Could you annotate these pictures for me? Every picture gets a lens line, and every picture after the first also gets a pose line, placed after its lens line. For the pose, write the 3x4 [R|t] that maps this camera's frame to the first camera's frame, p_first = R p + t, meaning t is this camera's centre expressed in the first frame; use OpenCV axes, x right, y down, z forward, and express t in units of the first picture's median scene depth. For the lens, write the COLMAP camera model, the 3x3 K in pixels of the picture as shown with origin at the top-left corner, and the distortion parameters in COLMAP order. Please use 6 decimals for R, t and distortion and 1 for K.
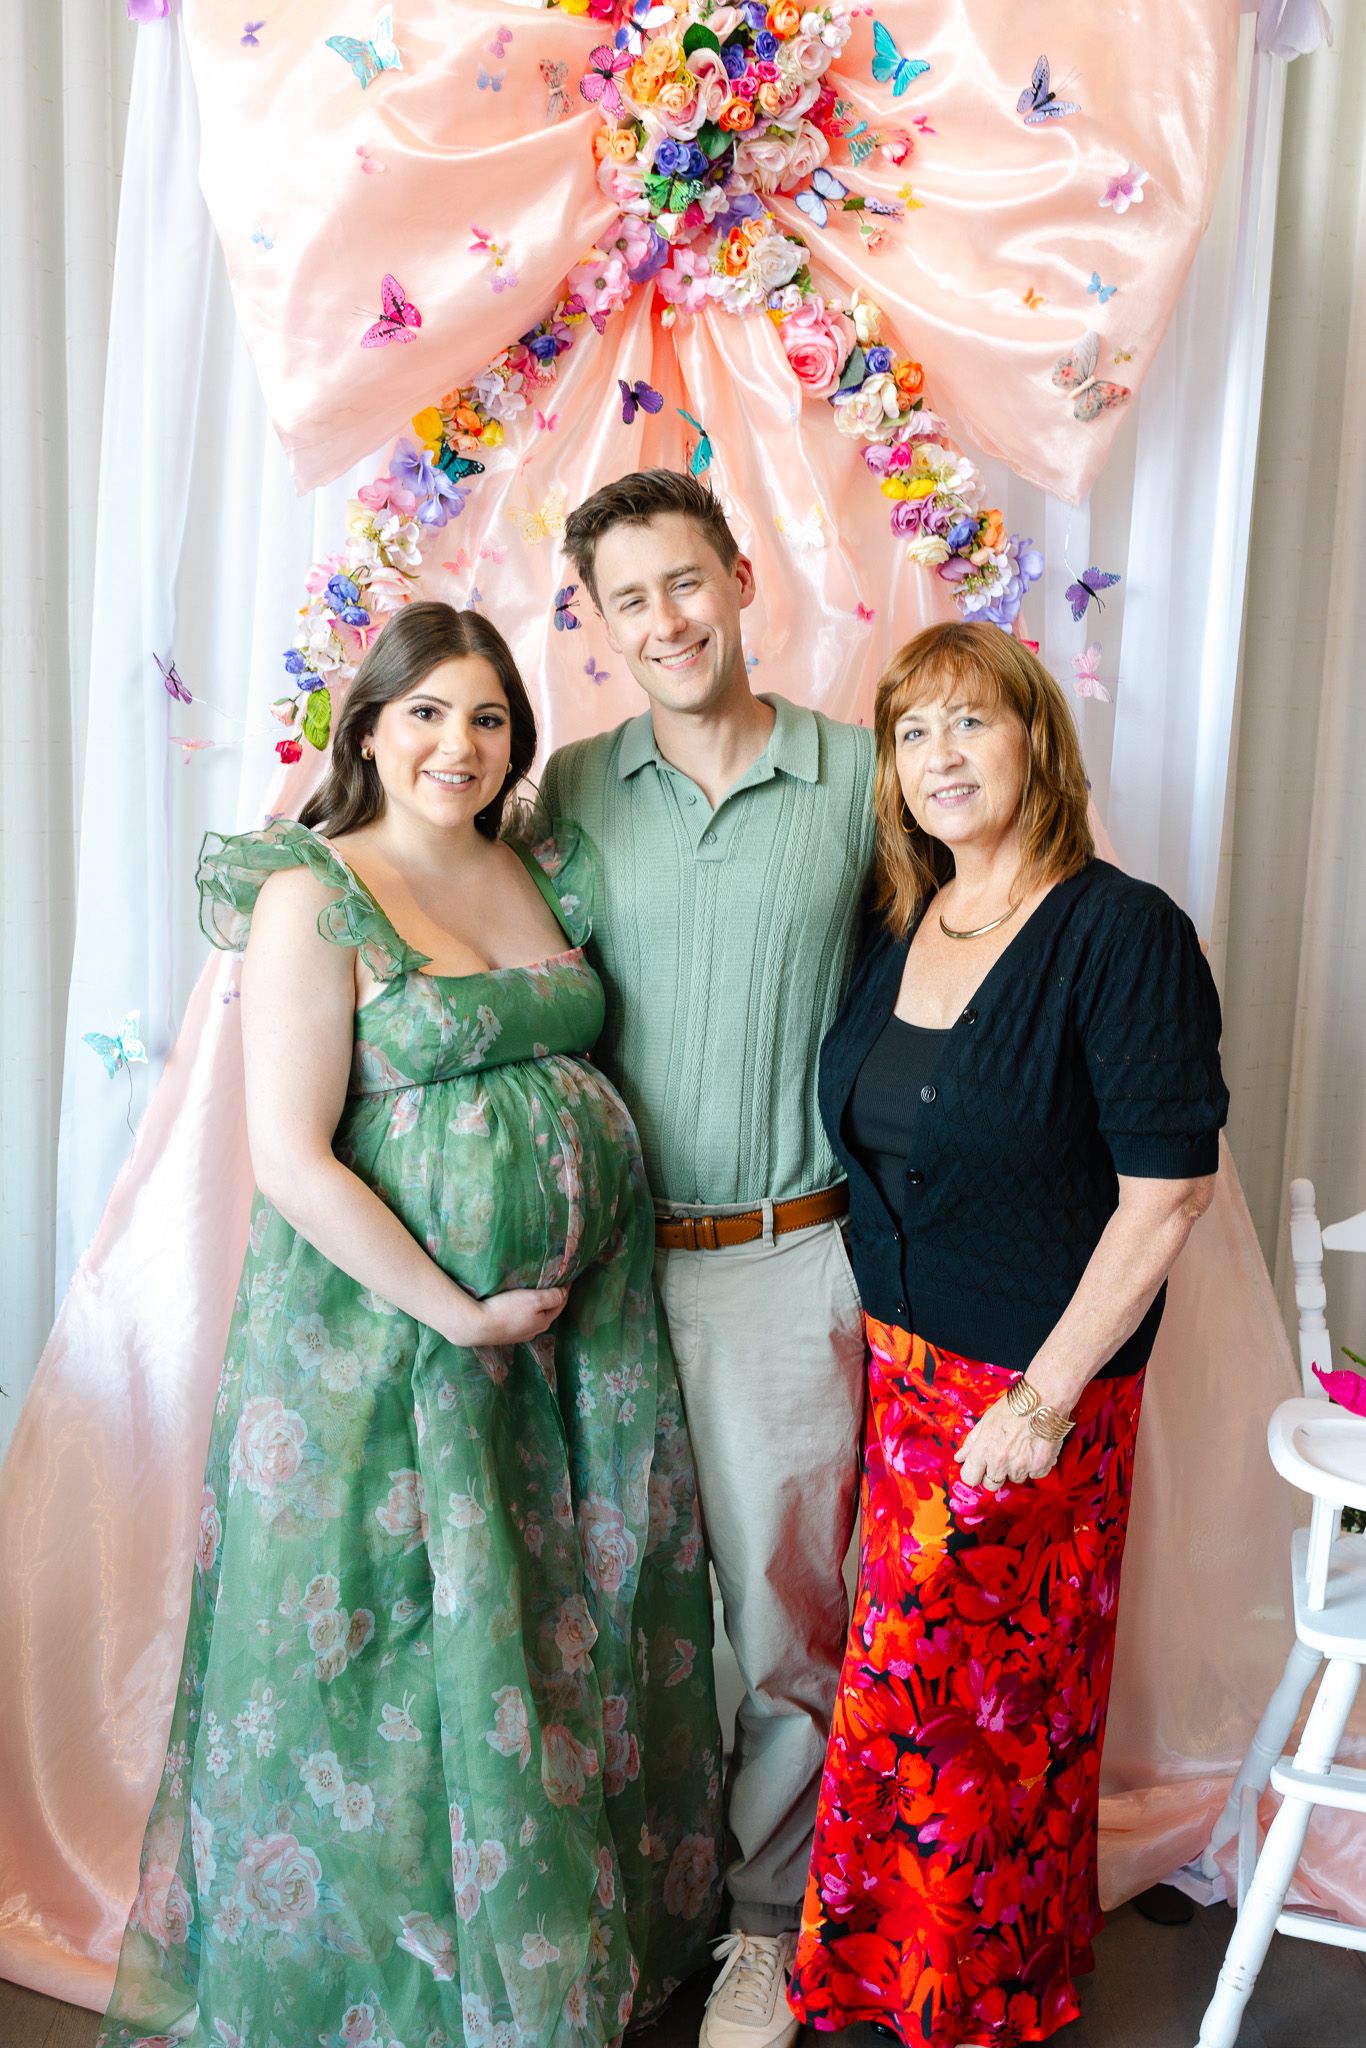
lens RADIAL K [[1980.3, 0, 683.0], [0, 1980.3, 1024.0], [0, 0, 1]] dist [0.008909, -0.003385]
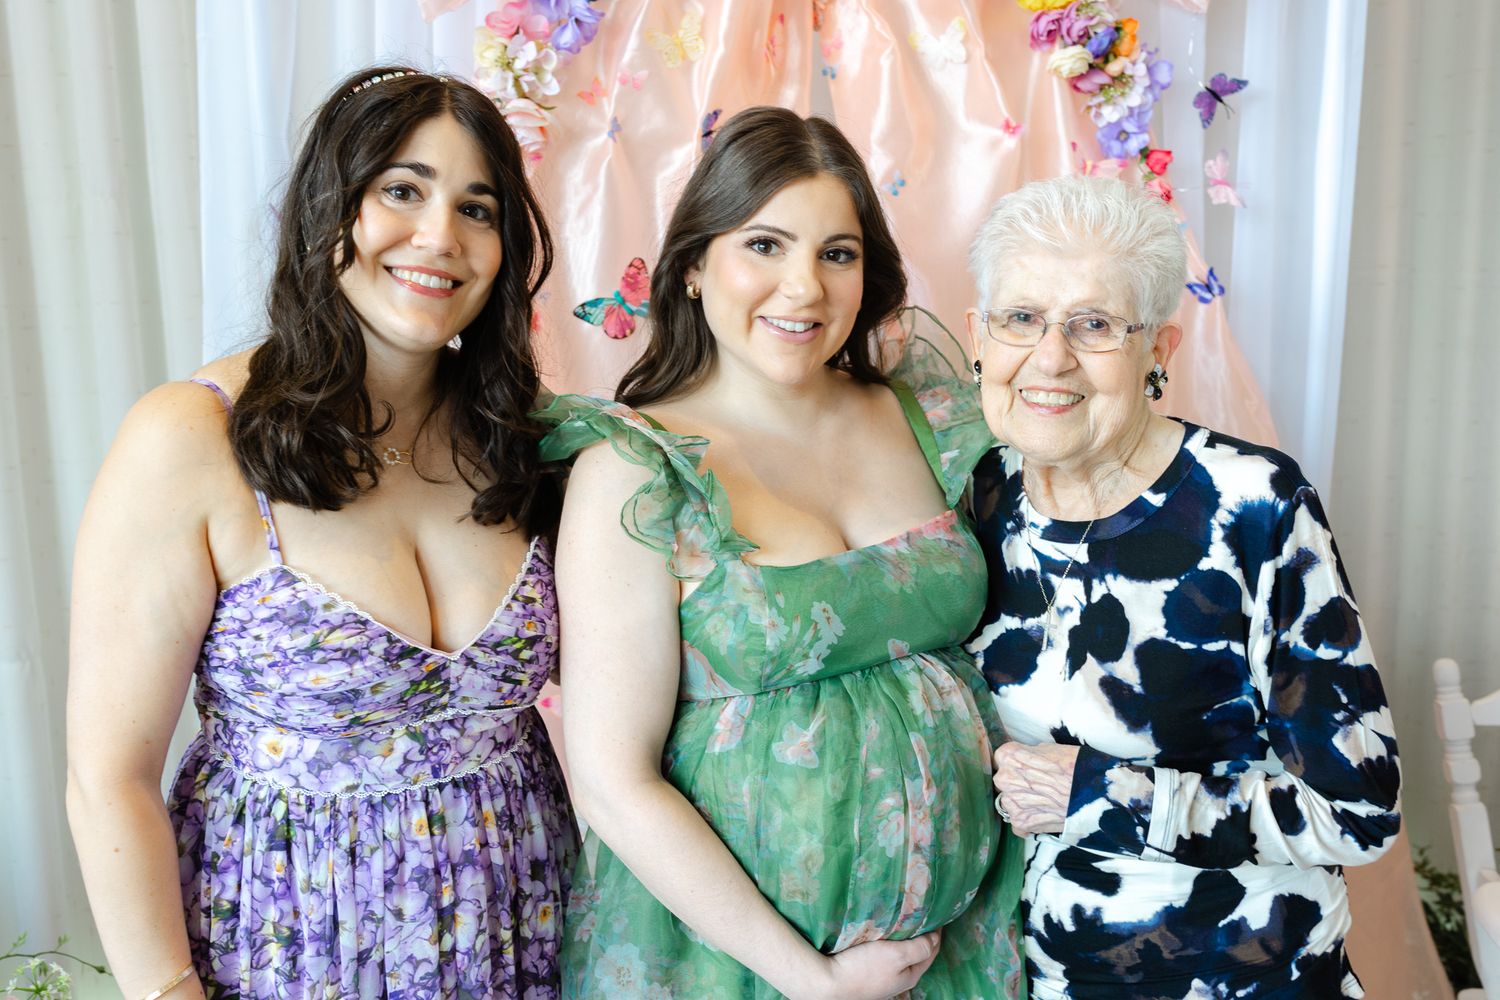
lens RADIAL K [[1355.0, 0, 722.1], [0, 1355.0, 466.7], [0, 0, 1]] dist [0.034964, -0.000120]
pose [[0.992698, -0.064157, 0.102154, -0.133657], [0.062595, 0.997869, 0.018425, -0.062875], [-0.103118, -0.011896, 0.994598, 0.350895]]
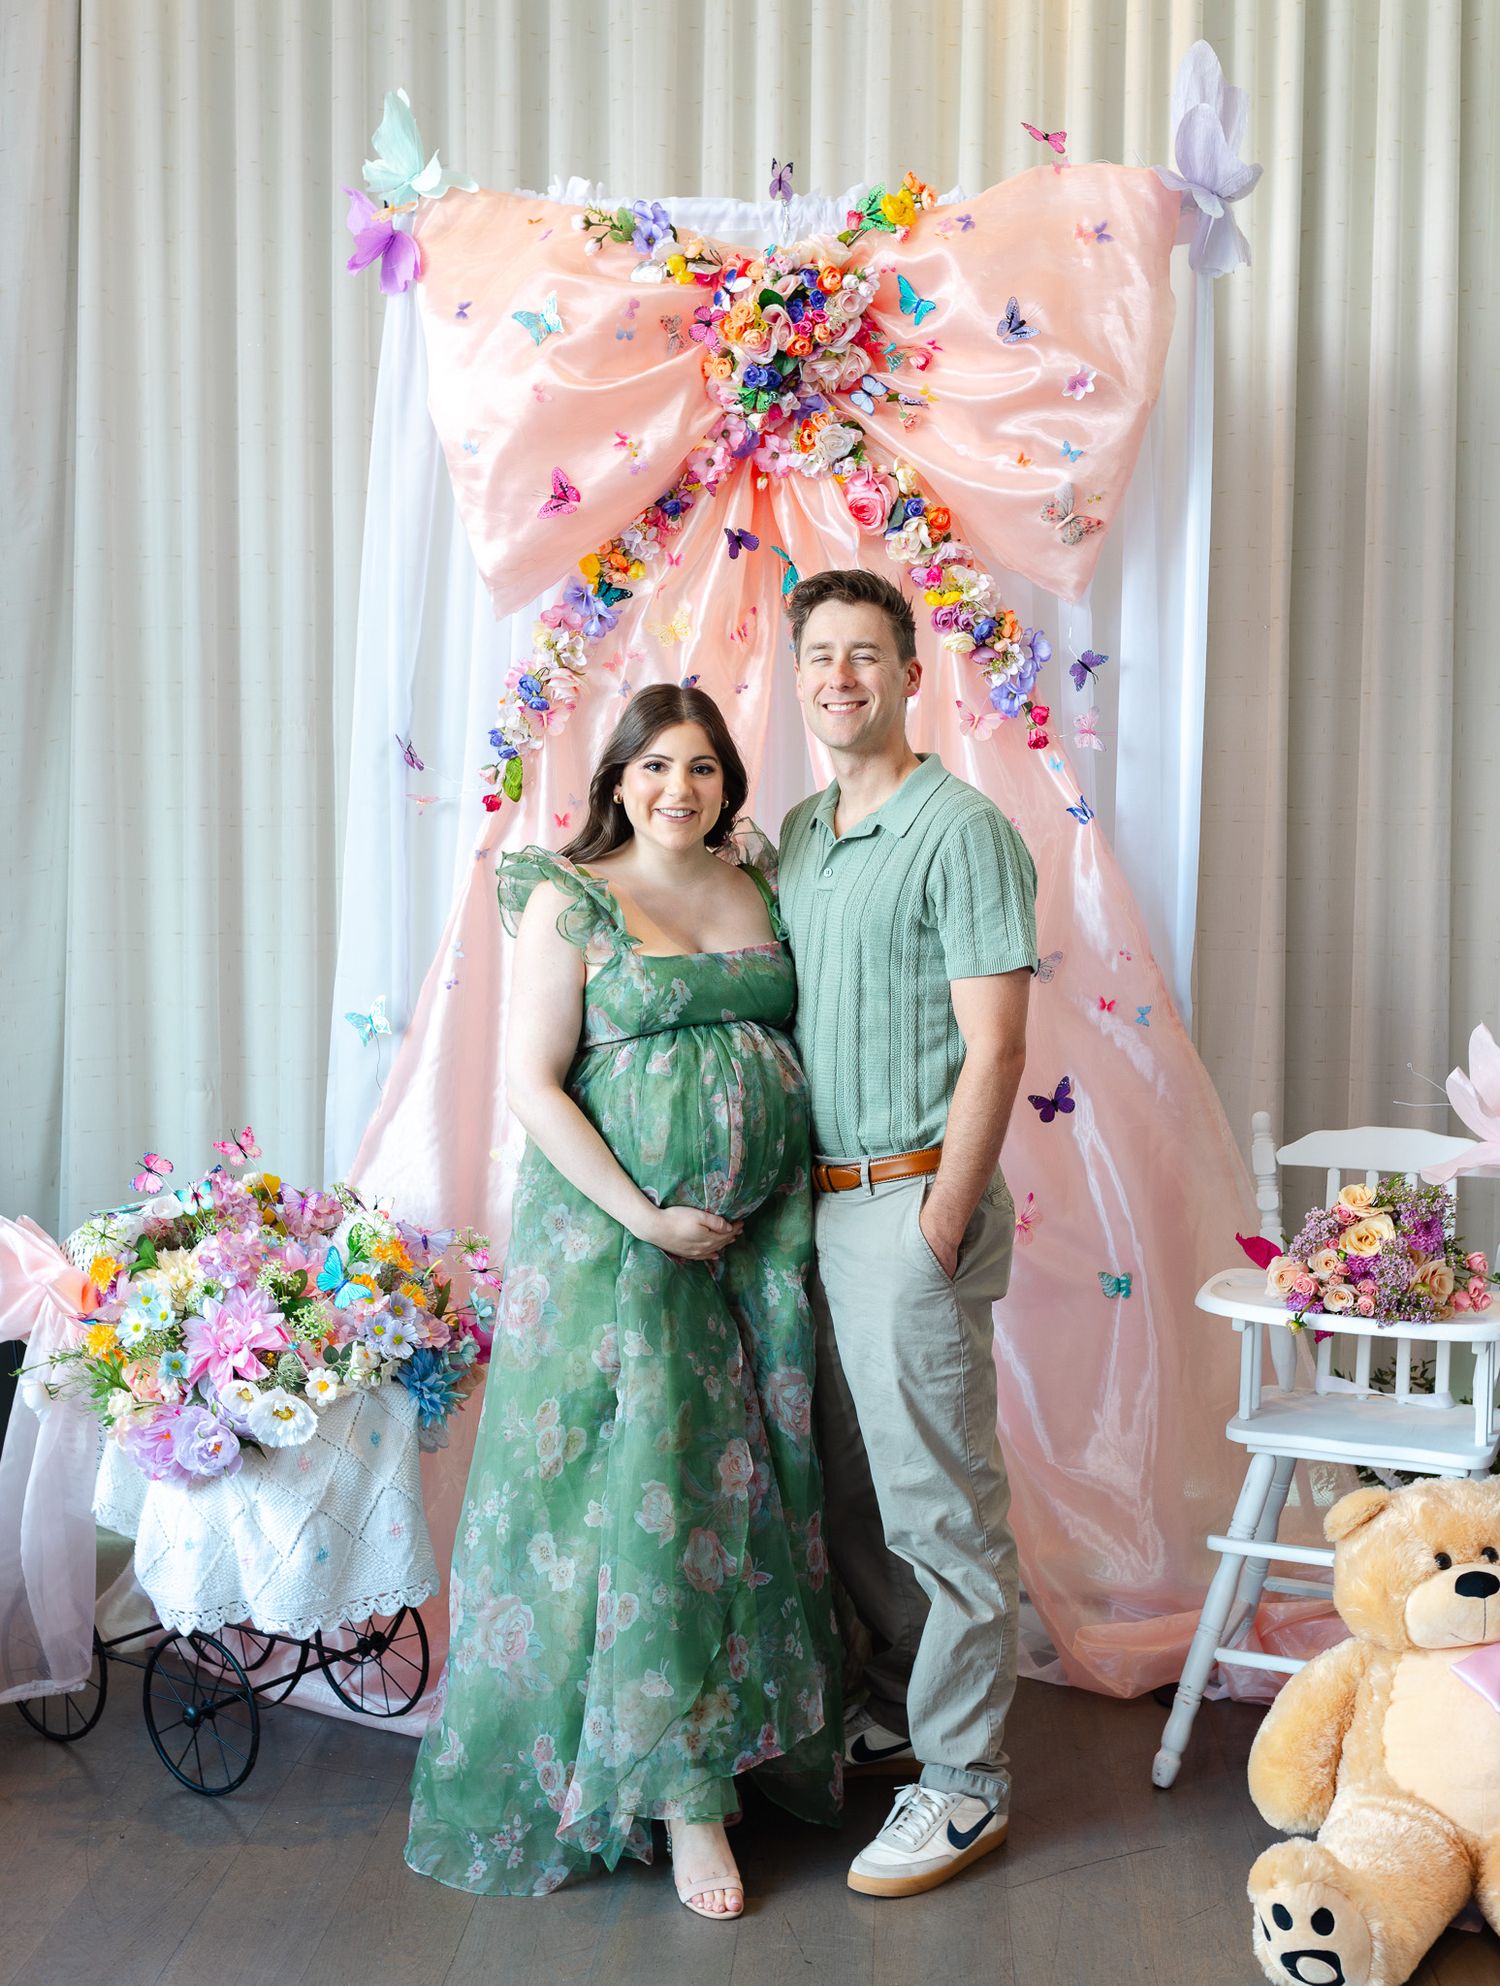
lens RADIAL K [[2462.1, 0, 773.6], [0, 2462.1, 990.9], [0, 0, 1]] dist [0.009654, 0.038632]
pose [[0.993280, -0.016866, -0.114505, 0.191095], [0.007990, 0.996958, -0.077534, 0.128257], [0.115464, 0.076098, 0.990392, -0.667417]]
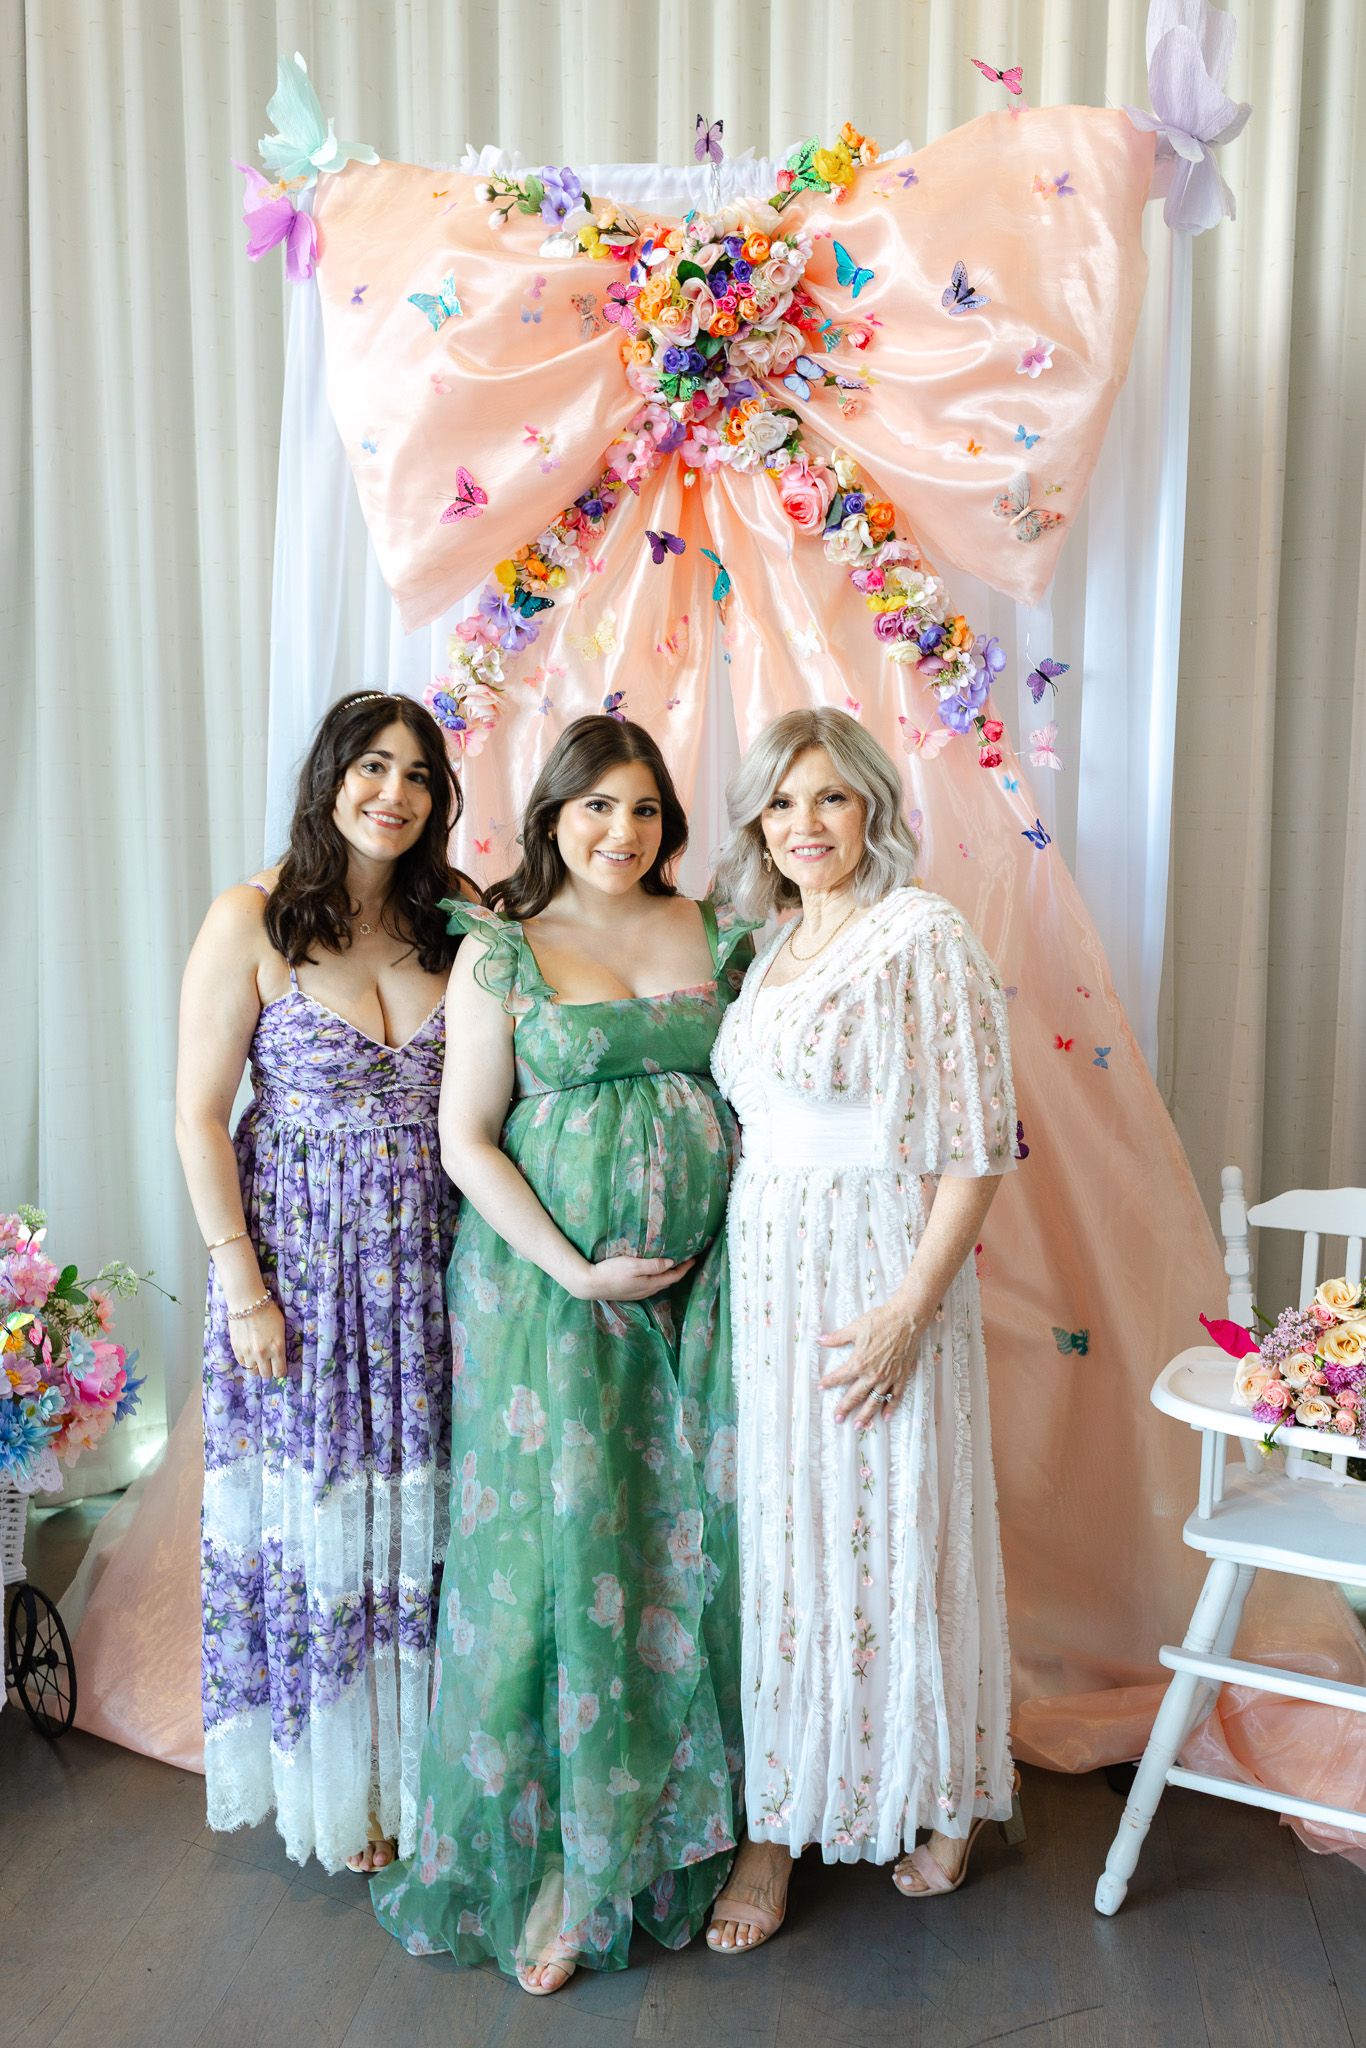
lens RADIAL K [[1980.3, 0, 683.0], [0, 1980.3, 1024.0], [0, 0, 1]] dist [0.008909, -0.003385]
pose [[0.979998, -0.005613, -0.198927, 0.239110], [0.003271, 0.999921, -0.012099, 0.006585], [0.198979, 0.011207, 0.979940, -0.236647]]
